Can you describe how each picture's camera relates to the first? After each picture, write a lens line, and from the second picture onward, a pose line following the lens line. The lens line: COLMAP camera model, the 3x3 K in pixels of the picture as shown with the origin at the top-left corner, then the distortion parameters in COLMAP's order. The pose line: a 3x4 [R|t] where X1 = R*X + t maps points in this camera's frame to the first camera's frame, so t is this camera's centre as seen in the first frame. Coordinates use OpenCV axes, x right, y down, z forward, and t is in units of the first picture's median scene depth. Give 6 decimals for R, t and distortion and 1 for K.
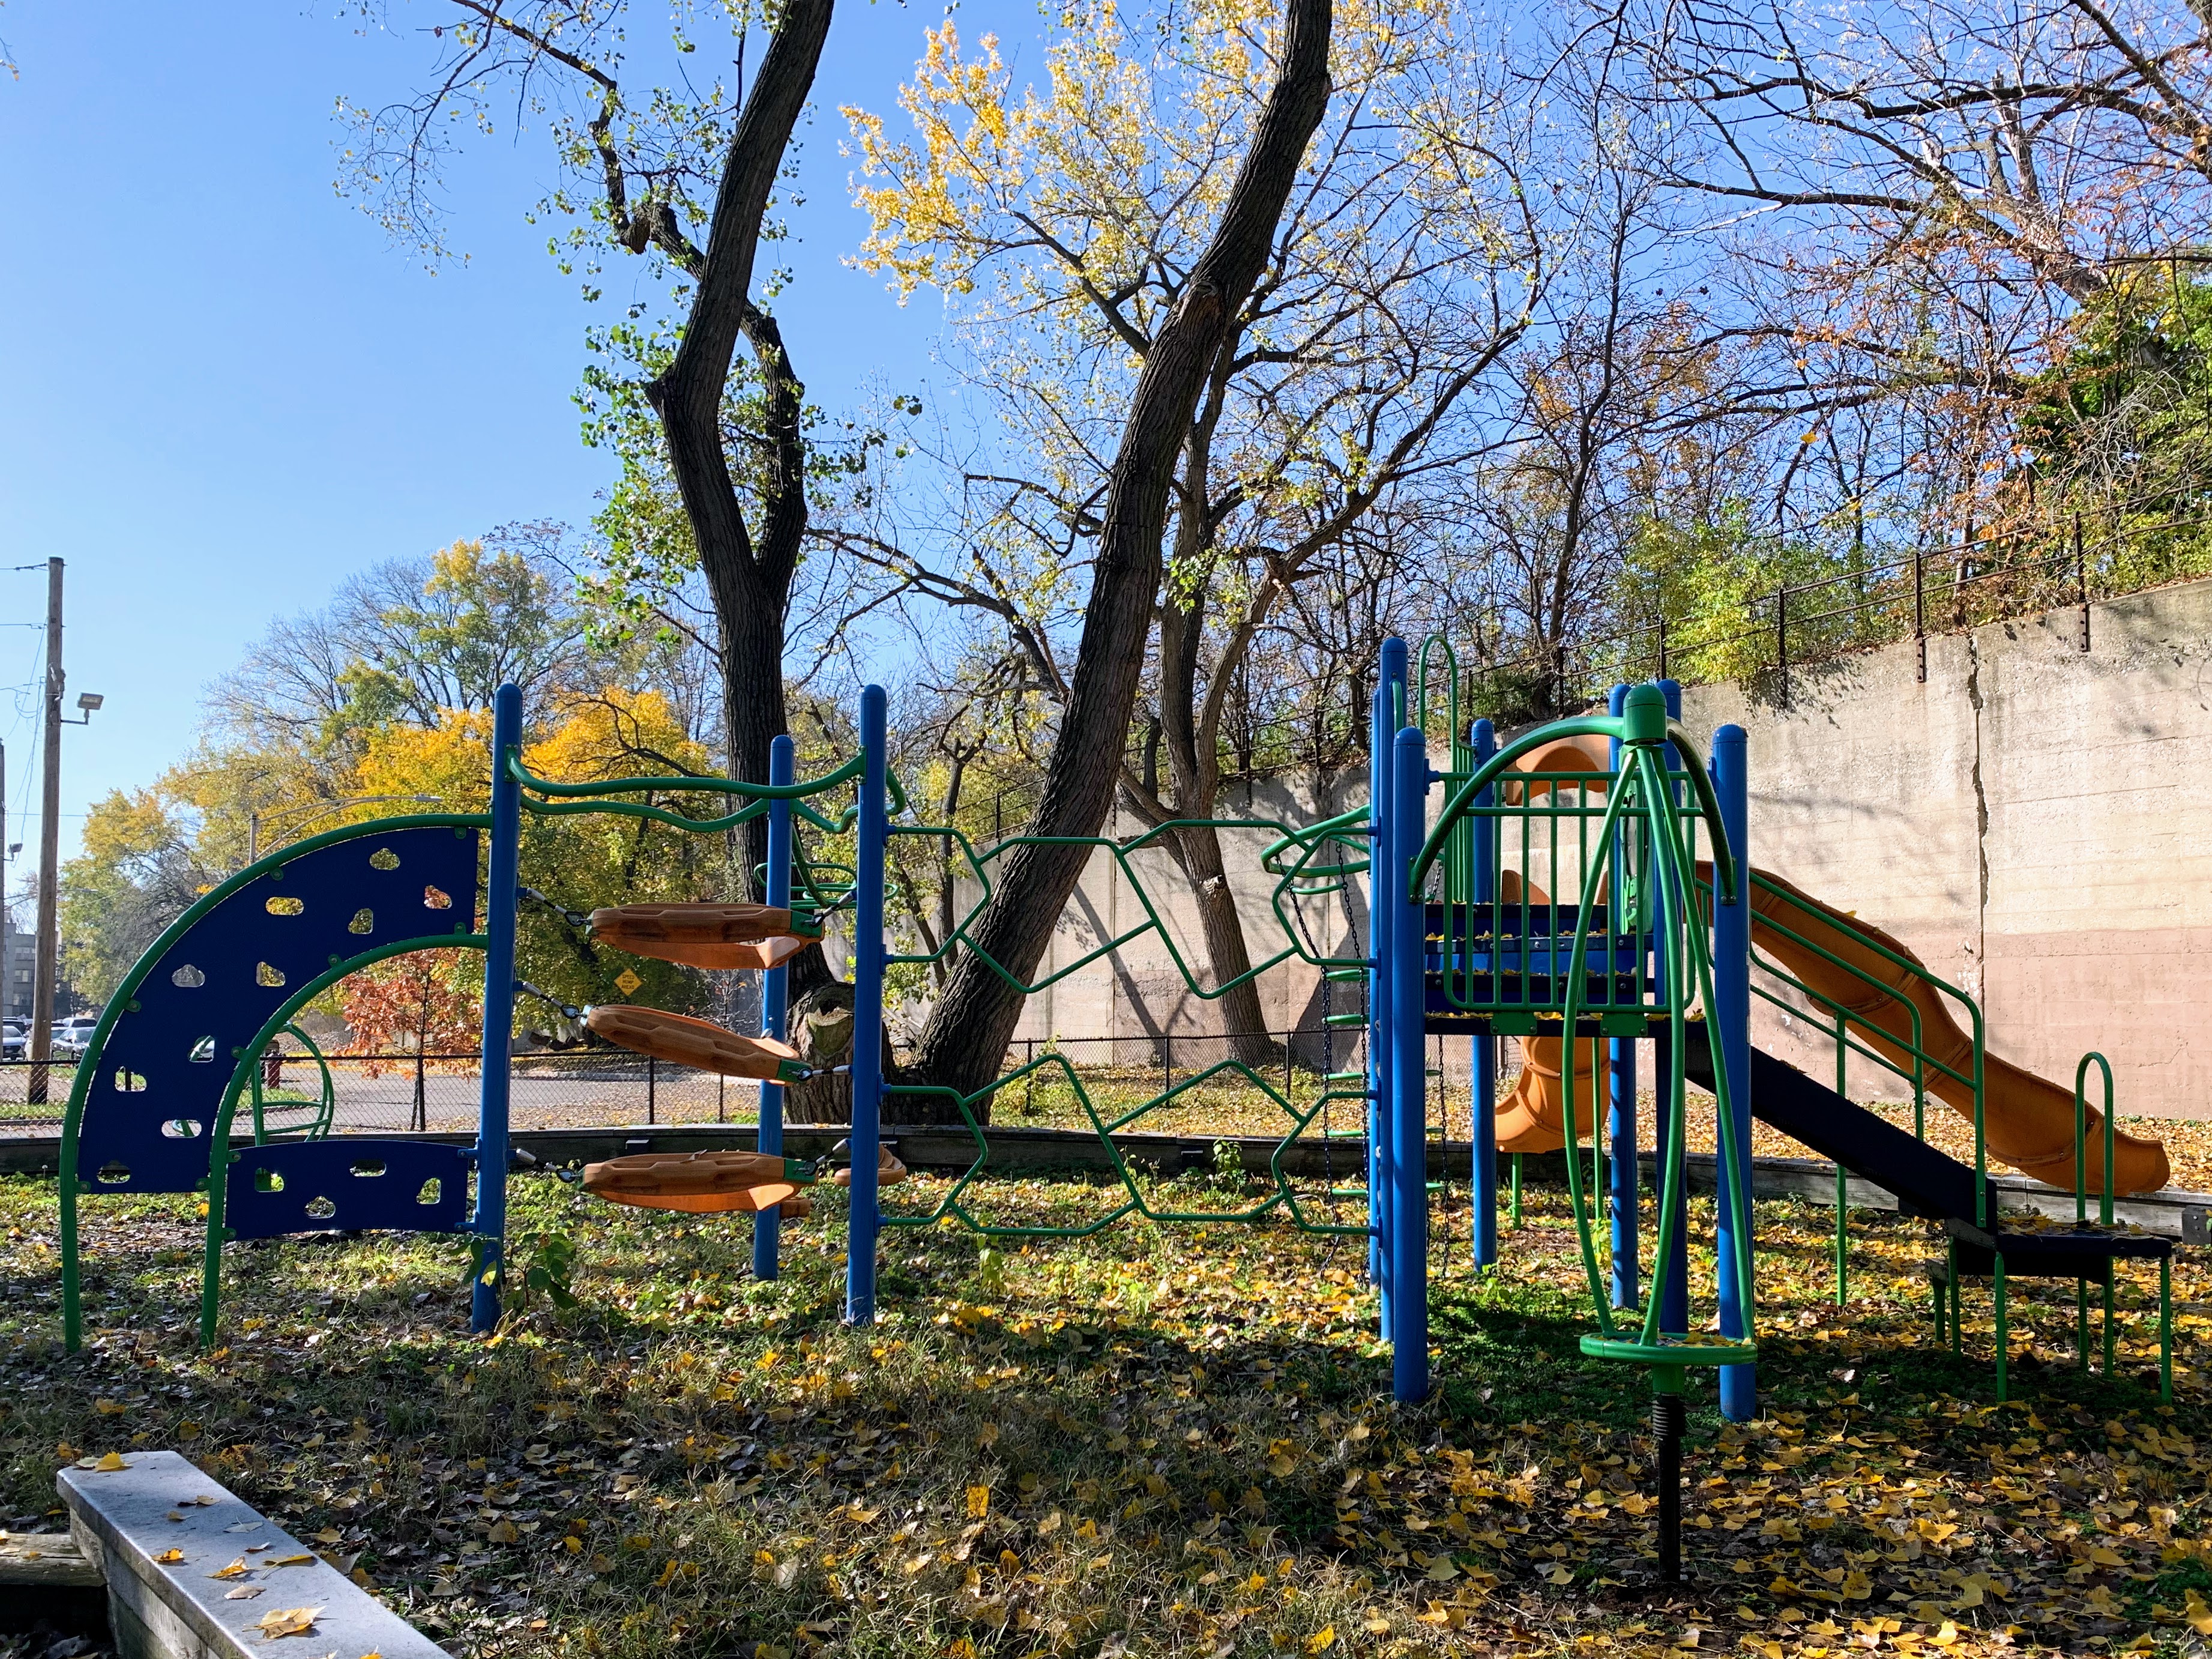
lens RADIAL K [[1862.8, 0, 1105.9], [0, 1862.8, 897.9], [0, 0, 1]] dist [0.051840, -0.001533]
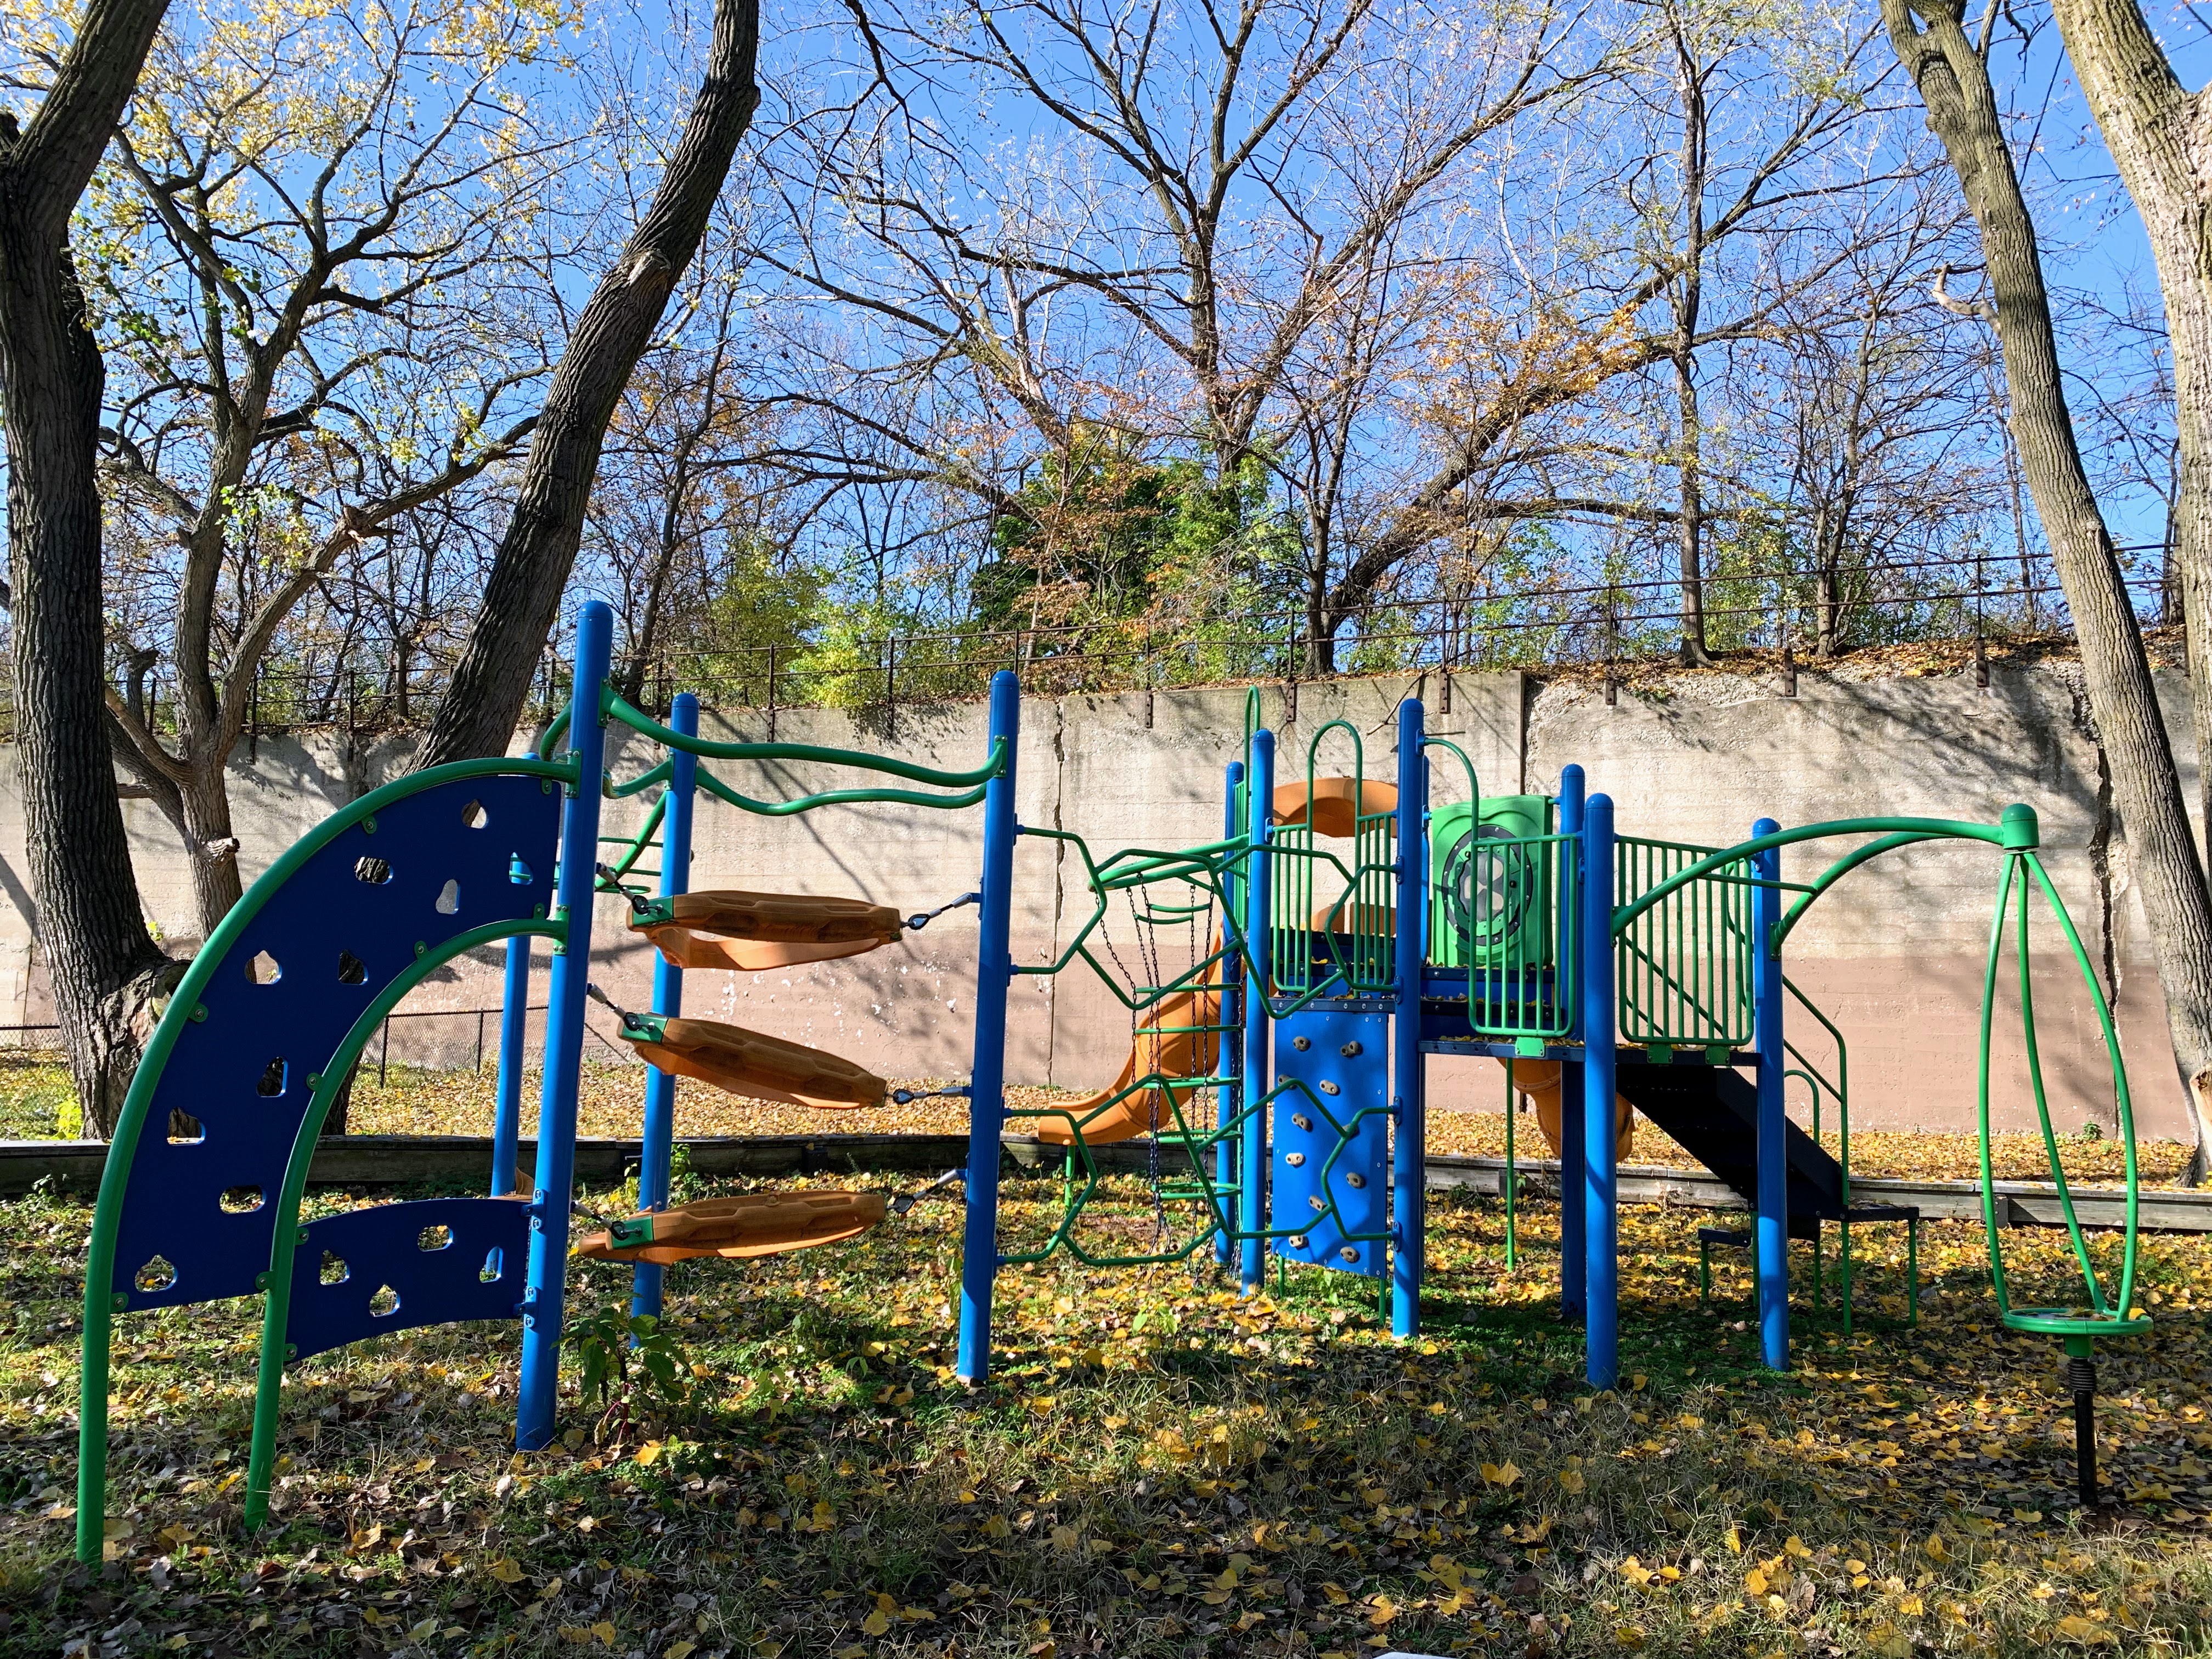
lens RADIAL K [[1715.4, 0, 1106.0], [0, 1715.4, 829.5], [0, 0, 1]] dist [-0.000685, -0.002873]
pose [[0.758246, 0.084983, 0.646407, -0.171544], [-0.065777, 0.996381, -0.053837, 0.001565], [-0.648642, -0.001698, 0.761091, 0.093773]]
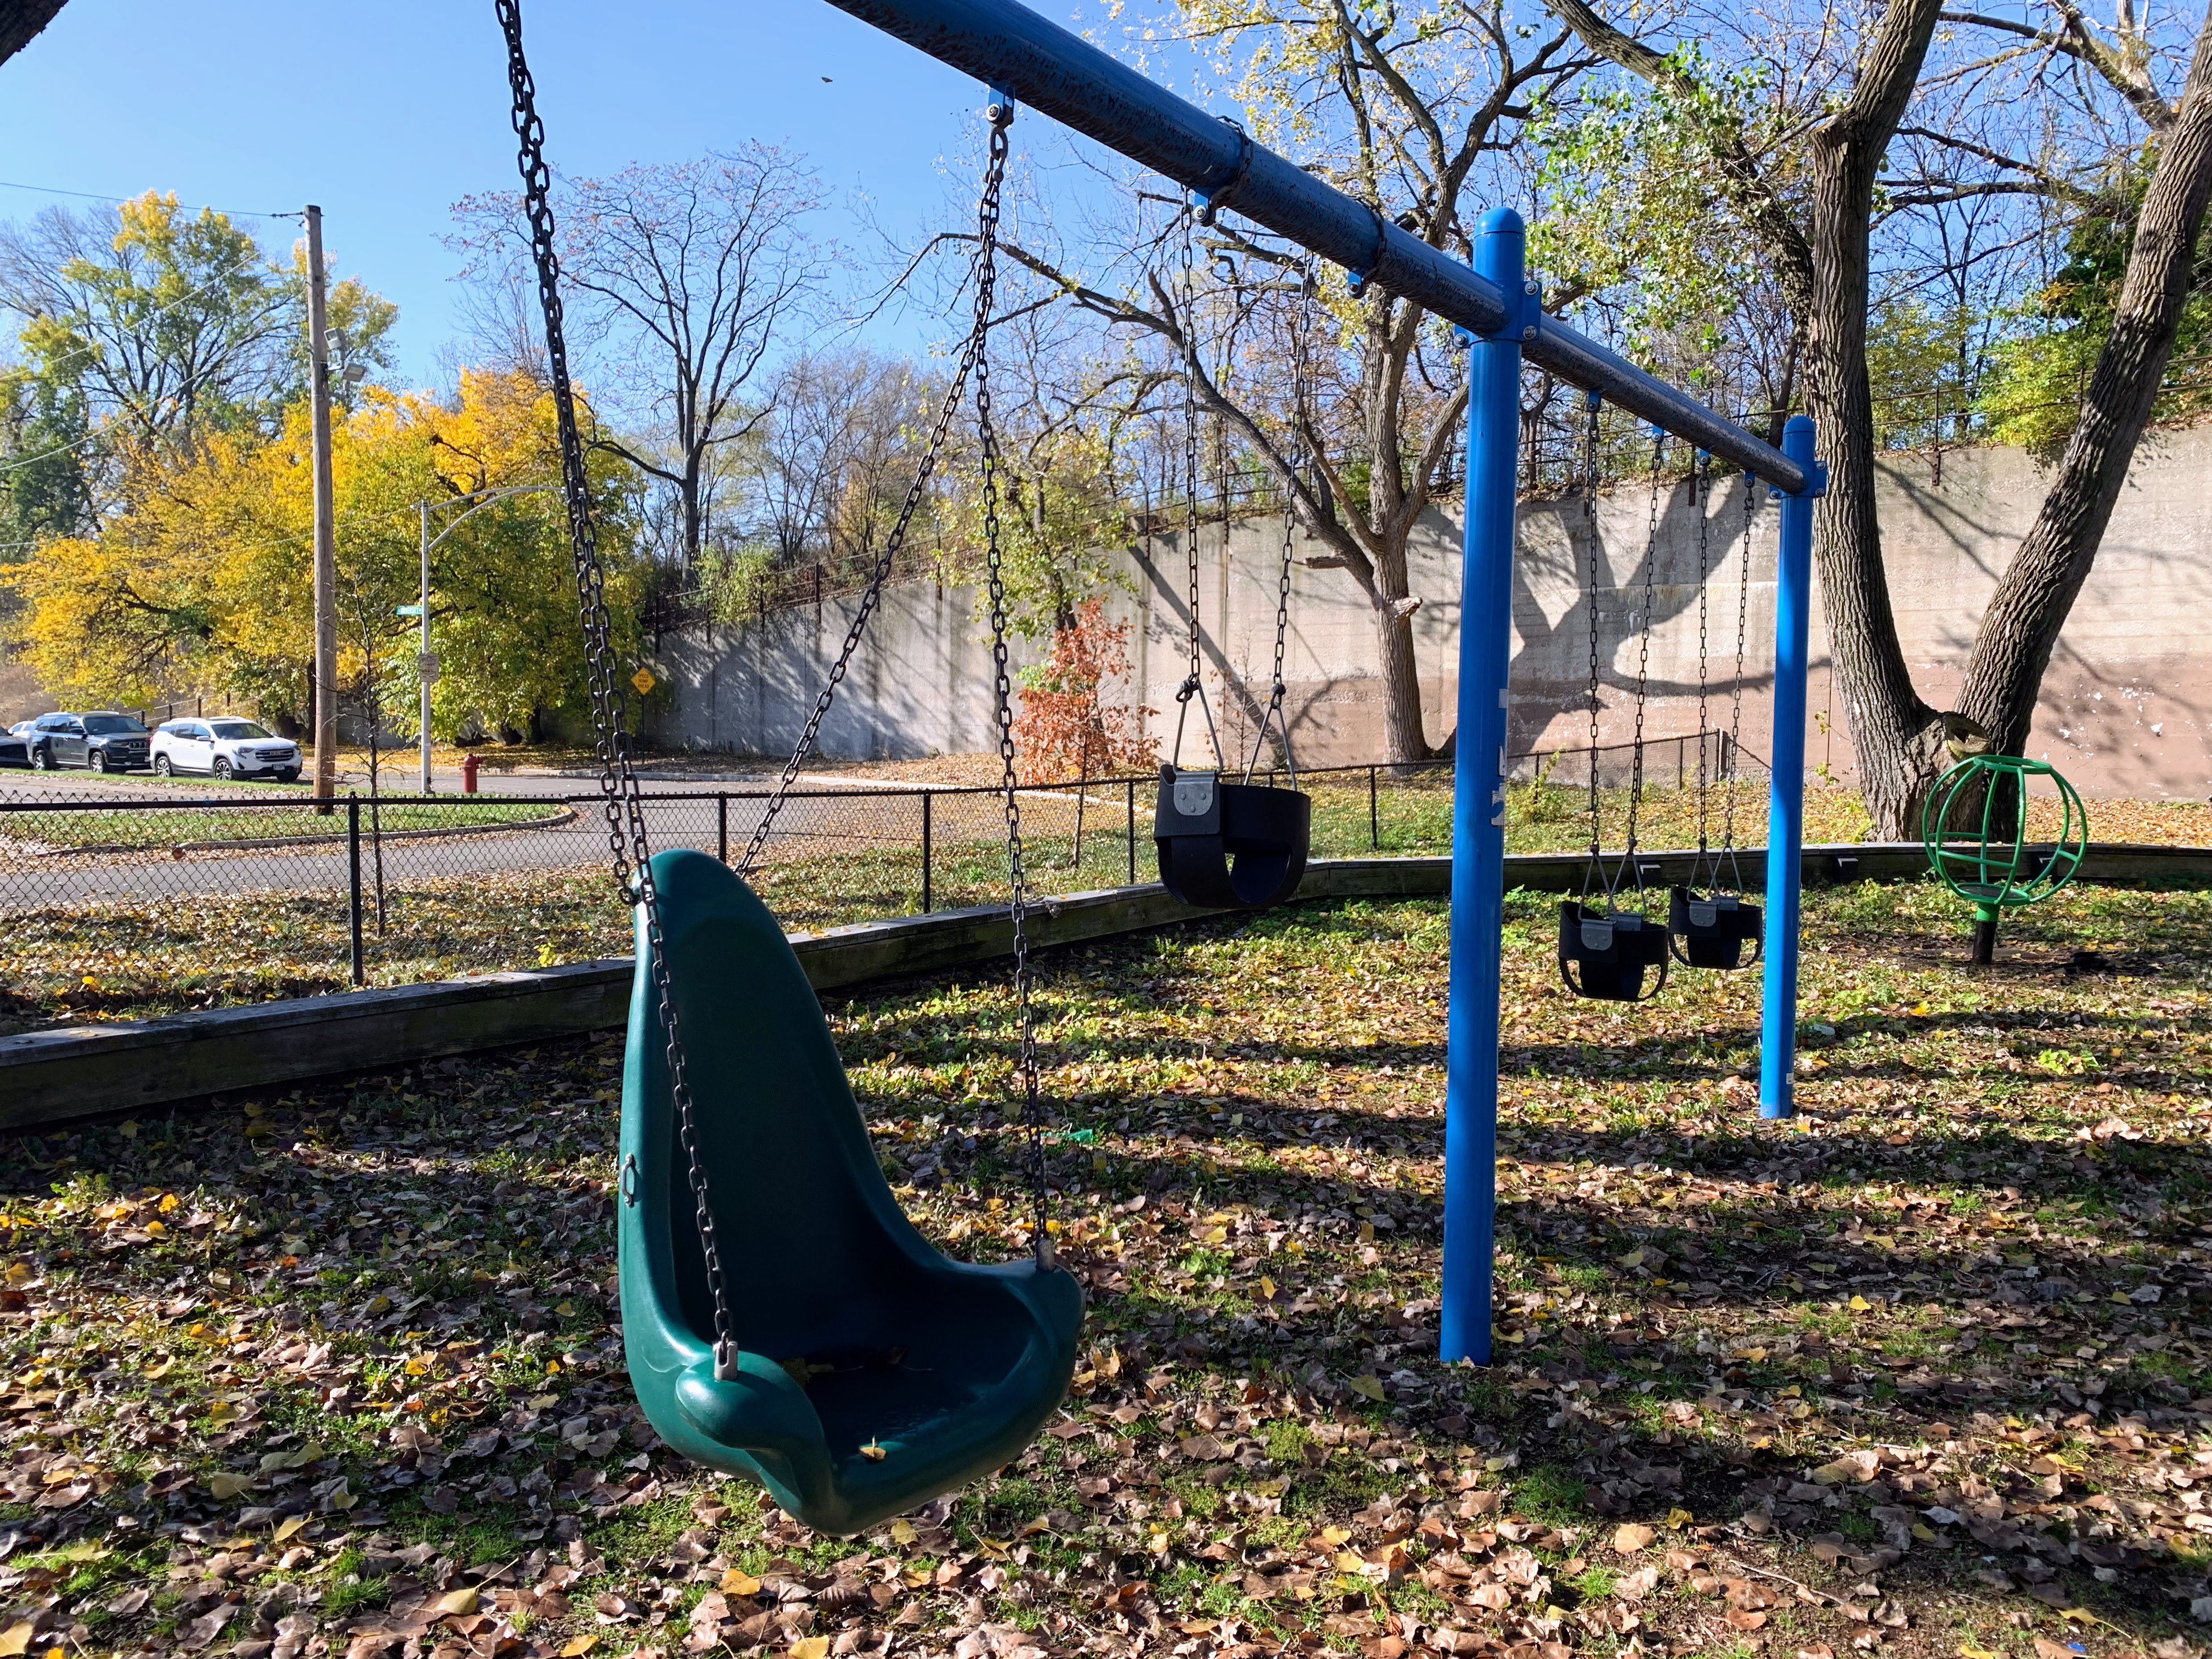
lens RADIAL K [[1688.5, 0, 1105.5], [0, 1688.5, 802.6], [0, 0, 1]] dist [0.014695, 0.003299]
pose [[0.953328, -0.016507, 0.301484, -0.449441], [-0.019842, 0.992921, 0.117109, -0.003373], [-0.301283, -0.117626, 0.946252, 0.109518]]
